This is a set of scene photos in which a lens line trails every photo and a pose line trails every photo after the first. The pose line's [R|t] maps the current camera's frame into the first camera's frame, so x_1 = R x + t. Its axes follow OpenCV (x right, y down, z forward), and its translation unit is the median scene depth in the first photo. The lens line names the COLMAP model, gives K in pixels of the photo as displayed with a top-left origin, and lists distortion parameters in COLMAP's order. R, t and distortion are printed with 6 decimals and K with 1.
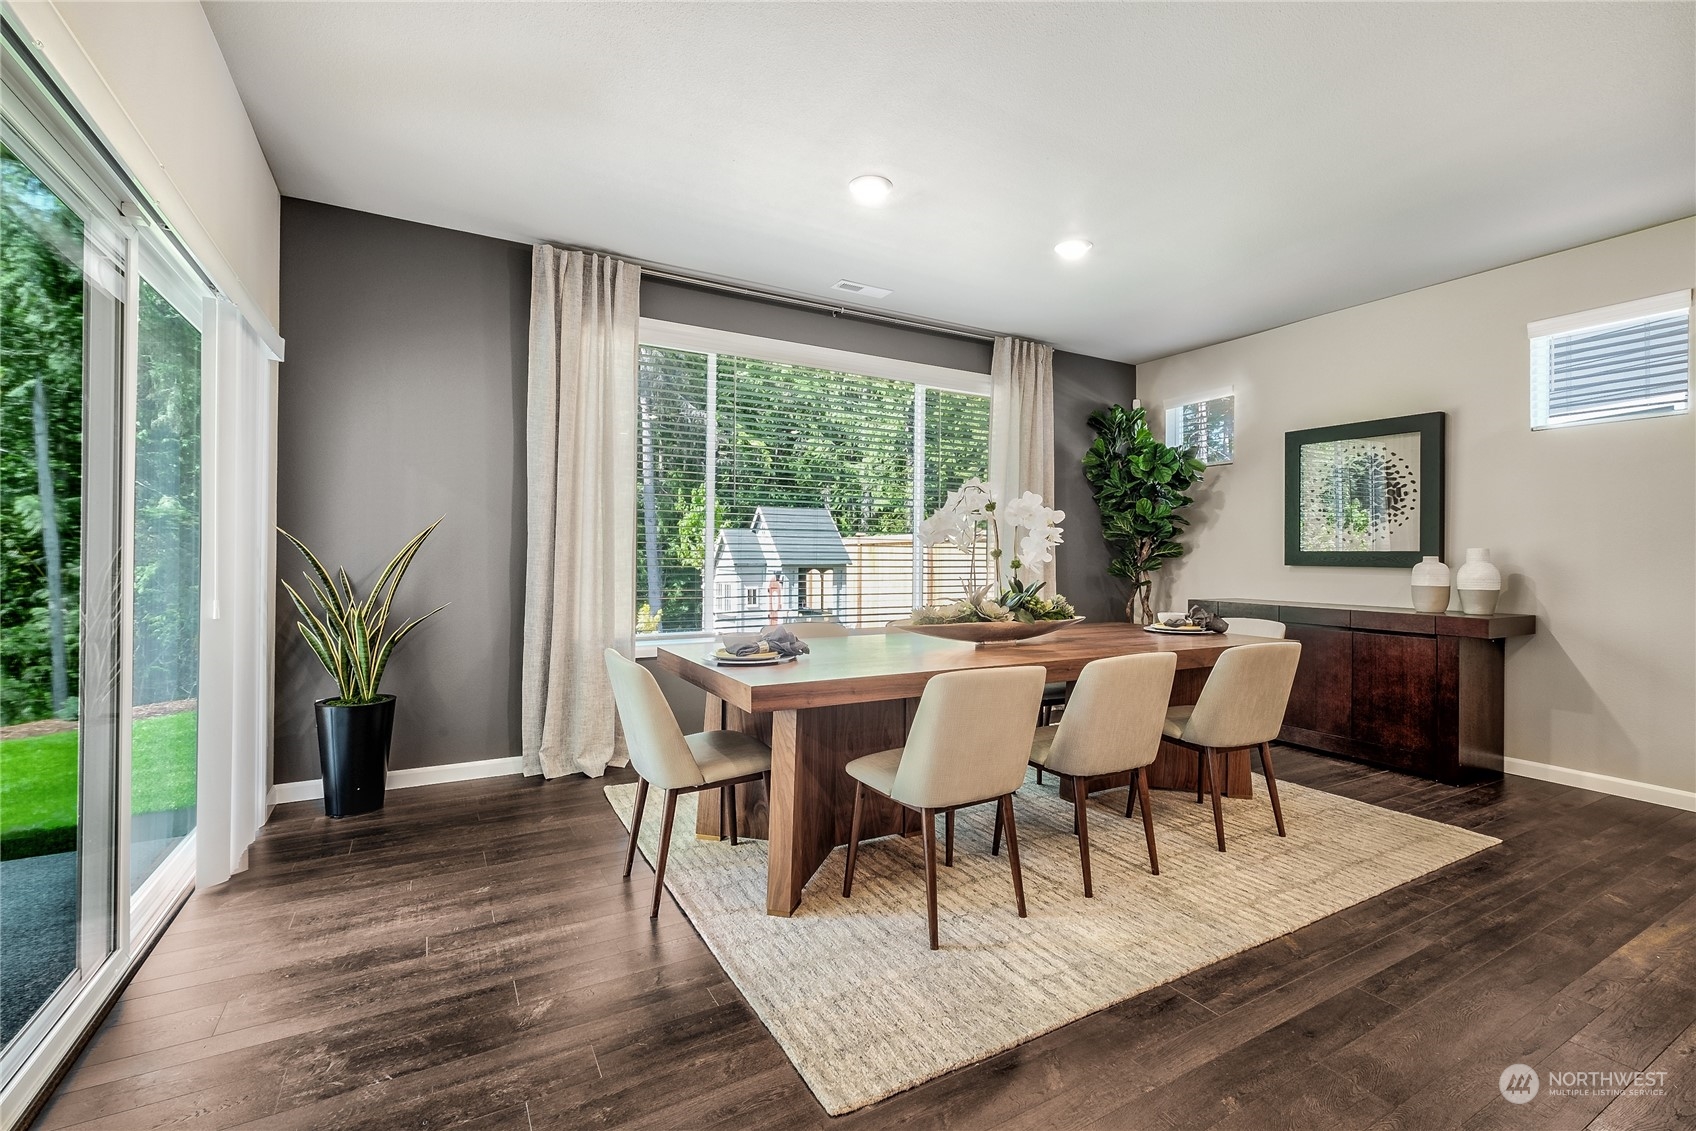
lens RADIAL K [[756.5, 0, 874.3], [0, 756.5, 557.7], [0, 0, 1]] dist [0.004318, -0.000090]
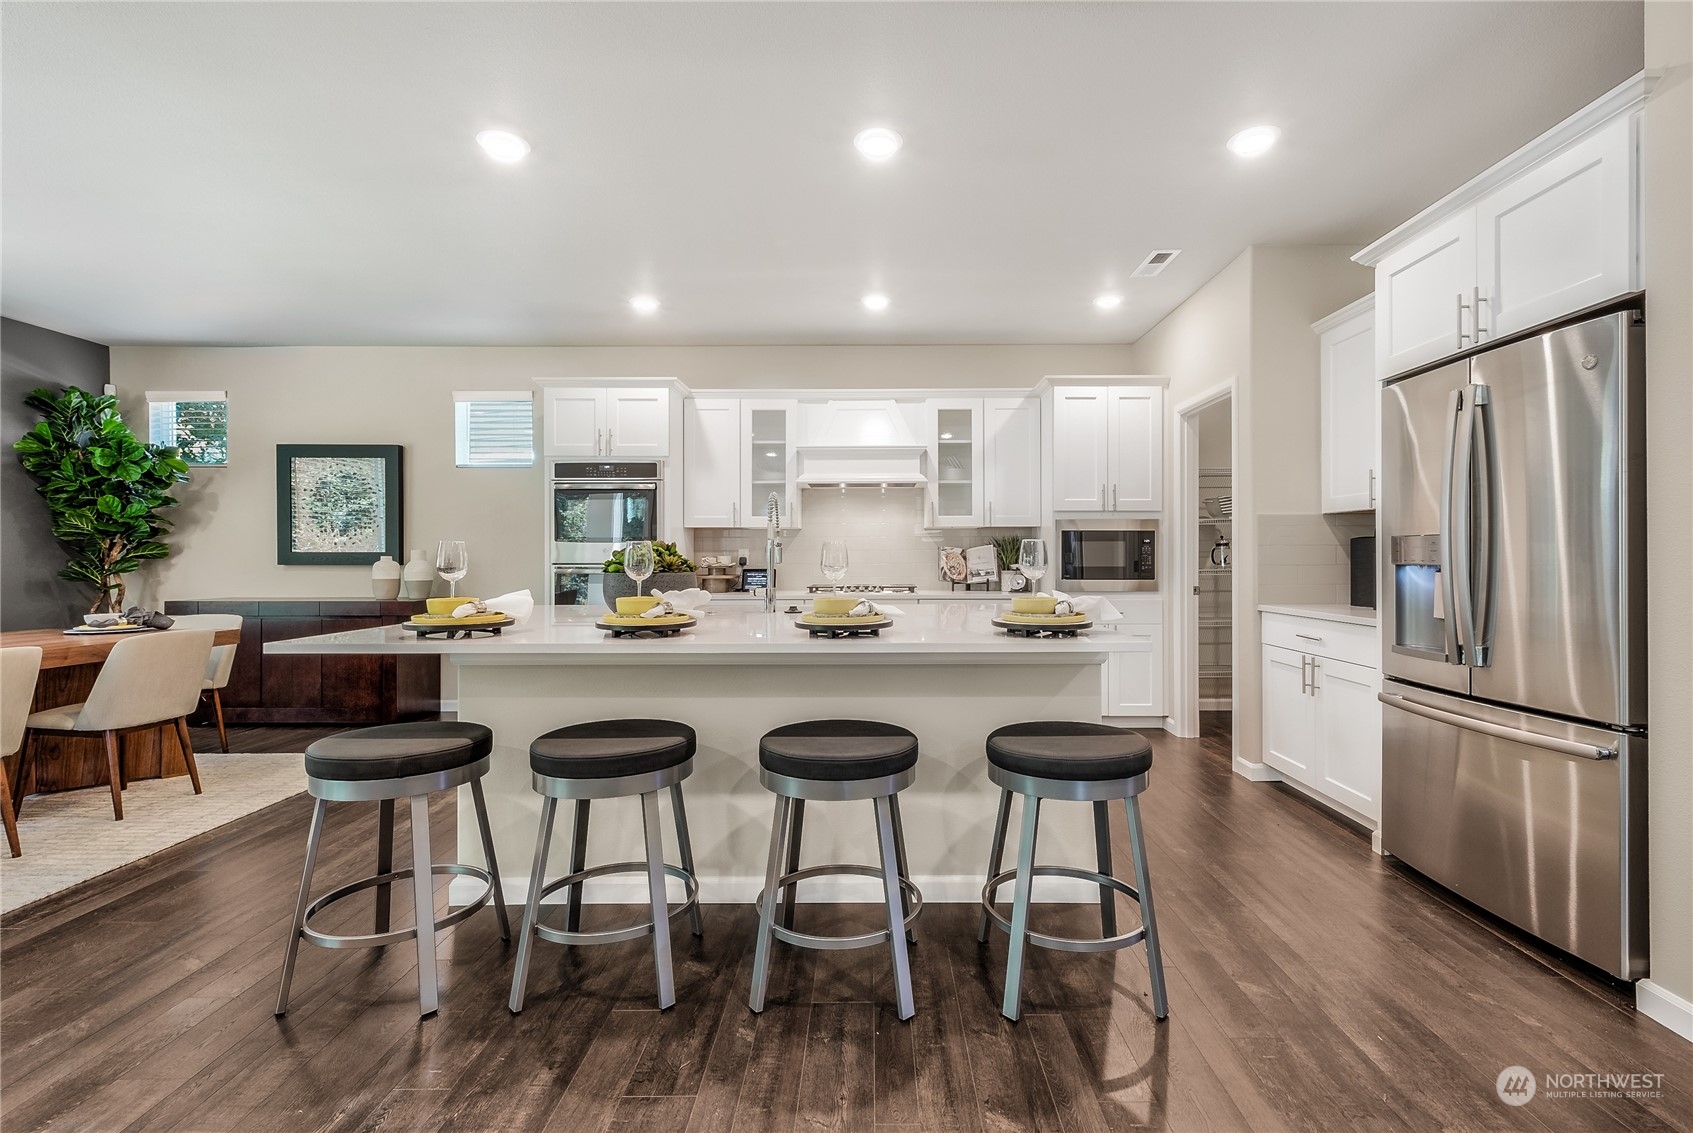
lens RADIAL K [[755.1, 0, 872.8], [0, 755.1, 558.7], [0, 0, 1]] dist [0.004318, -0.000090]
pose [[0.511079, -0.008728, 0.859490, 0.038725], [0.006775, 0.999958, 0.006126, 0.000063], [-0.859507, 0.002692, 0.511116, -0.310636]]
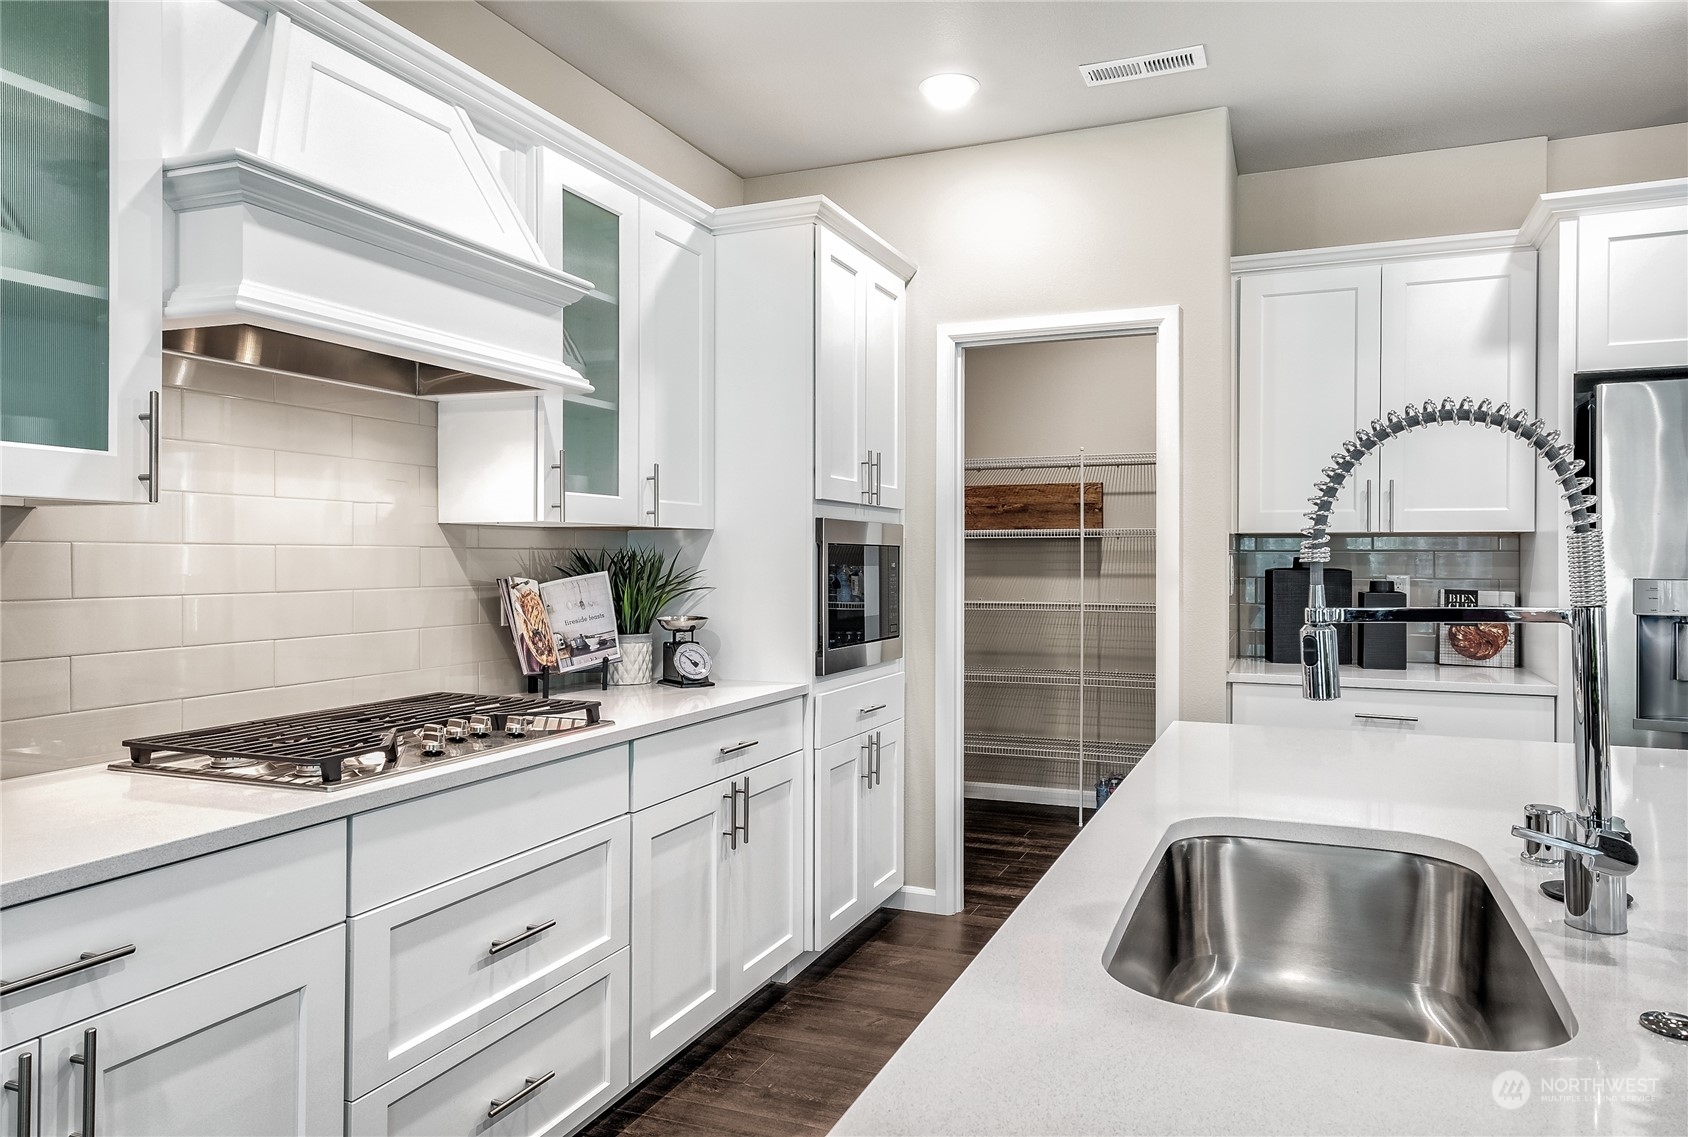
lens RADIAL K [[1111.5, 0, 844.0], [0, 1111.5, 568.5], [0, 0, 1]] dist [-0.003554, -0.000961]
pose [[-0.598593, -0.018502, 0.800840, 0.470195], [-0.006174, 0.999810, 0.018484, -0.026021], [-0.801030, 0.006120, -0.598593, 0.366166]]
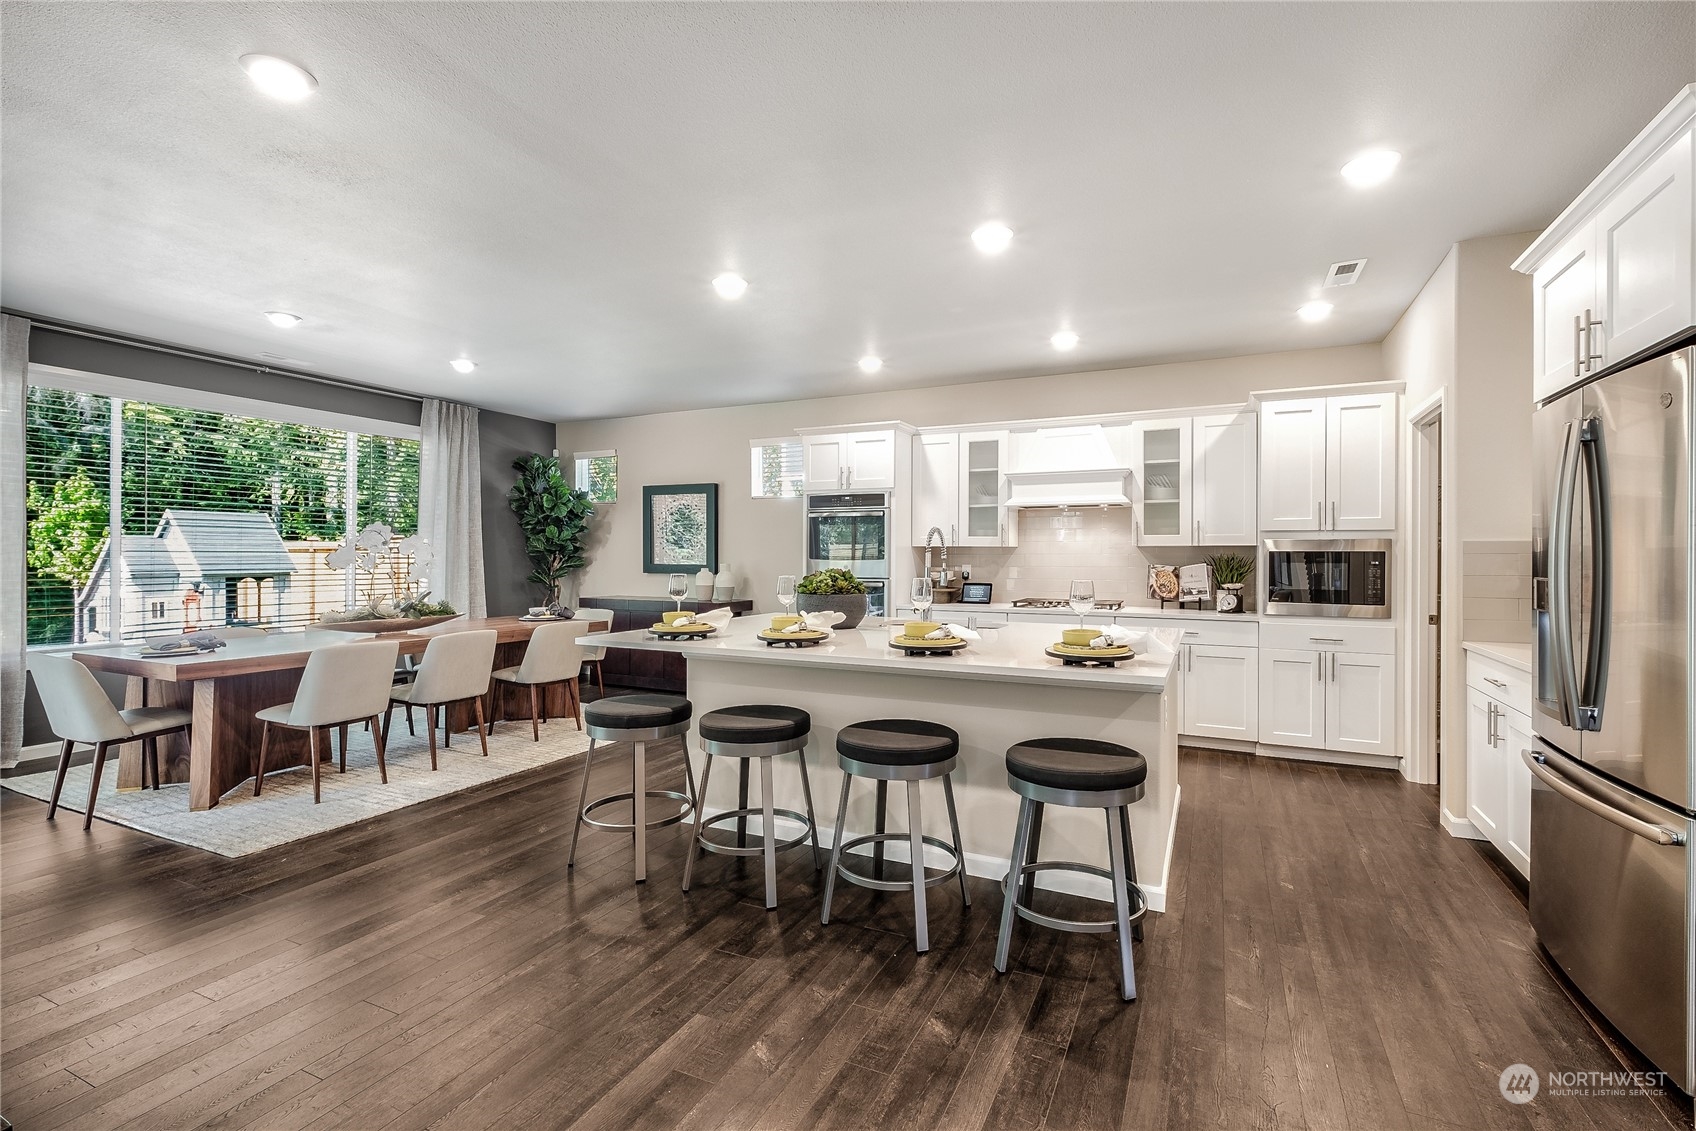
lens RADIAL K [[749.0, 0, 870.3], [0, 749.0, 556.3], [0, 0, 1]] dist [0.008677, -0.000117]
pose [[0.823727, -0.005118, 0.566964, 0.063950], [0.004018, 0.999987, 0.003188, -0.027343], [-0.566973, -0.000348, 0.823736, -0.510191]]
